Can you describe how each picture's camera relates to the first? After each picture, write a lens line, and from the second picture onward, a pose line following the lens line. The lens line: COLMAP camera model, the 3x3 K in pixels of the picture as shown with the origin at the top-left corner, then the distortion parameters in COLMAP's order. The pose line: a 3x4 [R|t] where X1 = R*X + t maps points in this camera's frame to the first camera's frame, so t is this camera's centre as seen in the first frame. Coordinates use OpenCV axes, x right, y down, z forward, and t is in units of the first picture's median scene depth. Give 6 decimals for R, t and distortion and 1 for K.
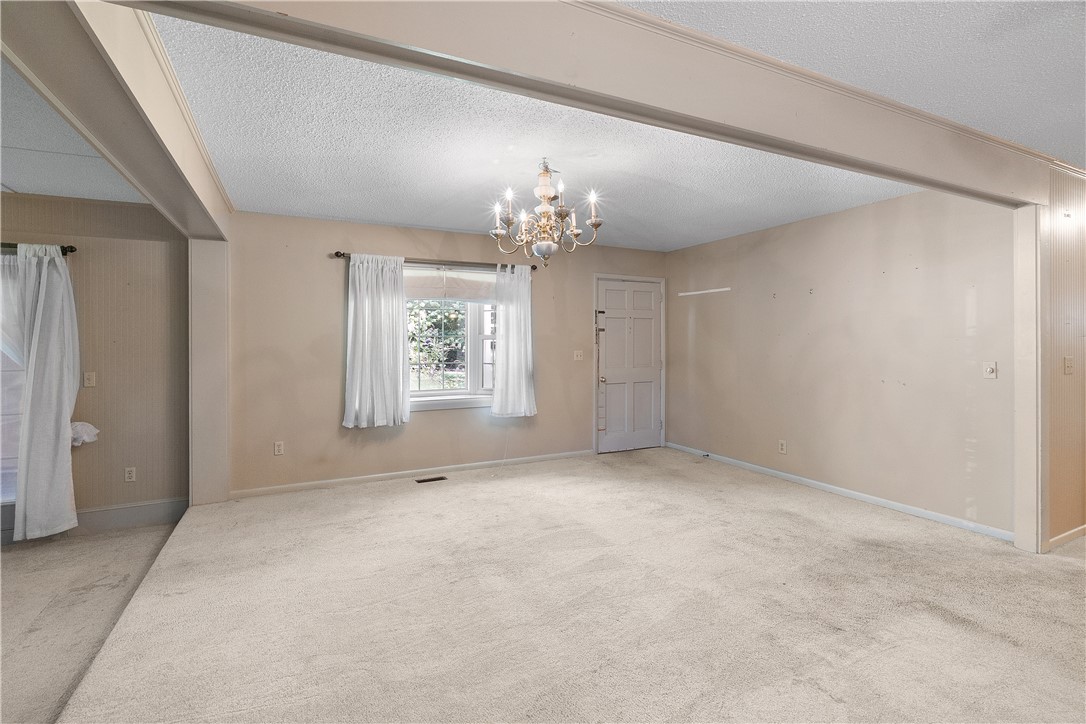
lens RADIAL K [[498.3, 0, 533.9], [0, 498.3, 344.4], [0, 0, 1]] dist [-0.009736, 0.000173]
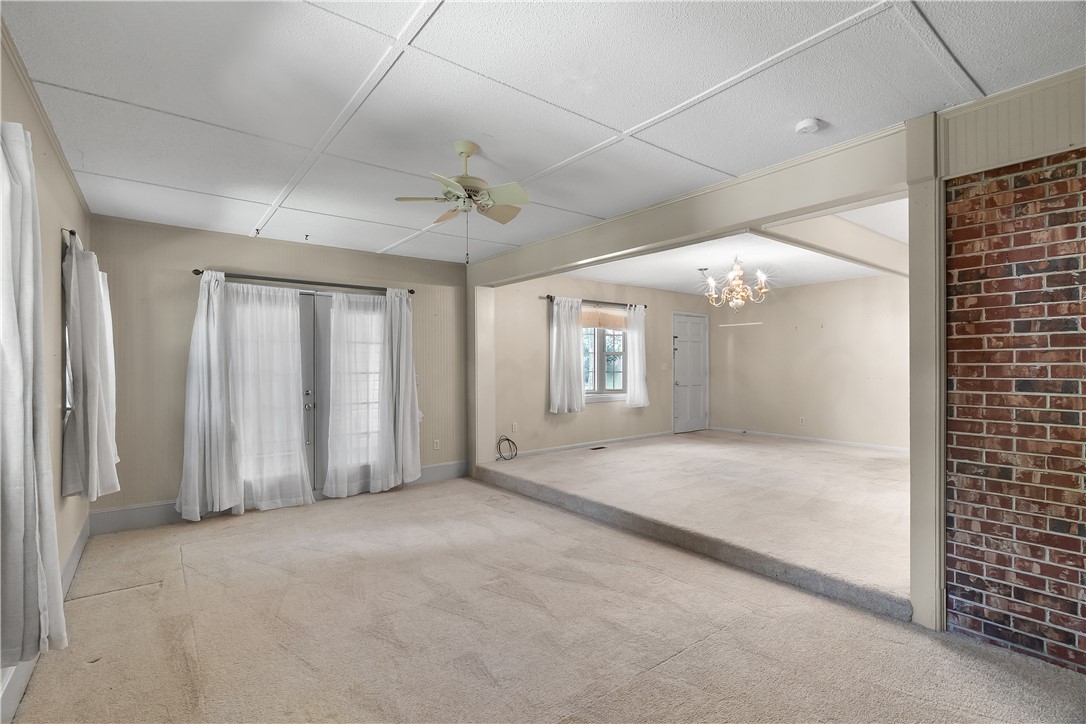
lens RADIAL K [[498.3, 0, 545.4], [0, 498.3, 362.7], [0, 0, 1]] dist [-0.009736, 0.000173]
pose [[0.977737, 0.002180, 0.209824, -0.626408], [-0.001753, 0.999996, -0.002223, 0.016565], [-0.209828, 0.001805, 0.977737, -0.399404]]
